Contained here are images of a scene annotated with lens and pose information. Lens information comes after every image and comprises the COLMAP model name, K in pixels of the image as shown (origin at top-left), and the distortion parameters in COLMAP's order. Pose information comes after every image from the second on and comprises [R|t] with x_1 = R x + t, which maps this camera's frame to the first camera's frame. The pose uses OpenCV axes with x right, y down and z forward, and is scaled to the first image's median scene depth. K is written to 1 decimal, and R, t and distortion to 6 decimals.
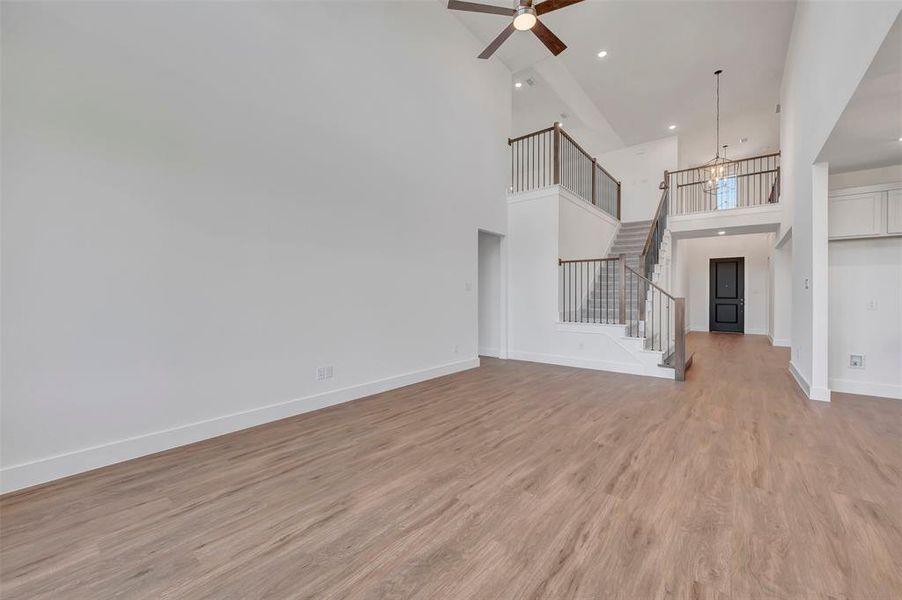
lens RADIAL K [[356.9, 0, 450.5], [0, 356.9, 295.5], [0, 0, 1]] dist [-0.000556, -0.000140]
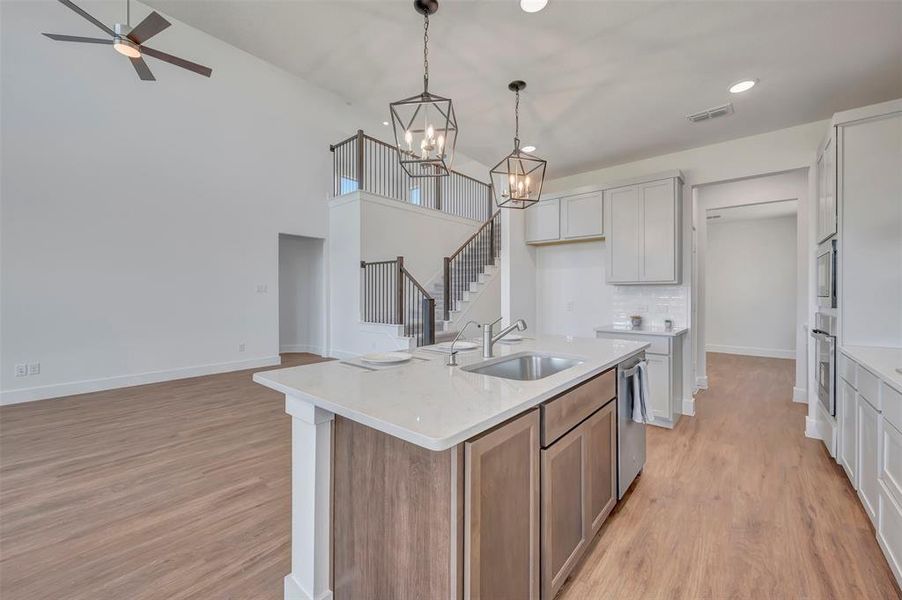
lens RADIAL K [[359.6, 0, 452.5], [0, 359.6, 290.3], [0, 0, 1]] dist [0.001146, 0.000007]
pose [[0.999795, -0.001561, -0.020197, 0.972787], [0.001386, 0.999962, -0.008658, -0.013169], [0.020210, 0.008628, 0.999759, -0.067428]]
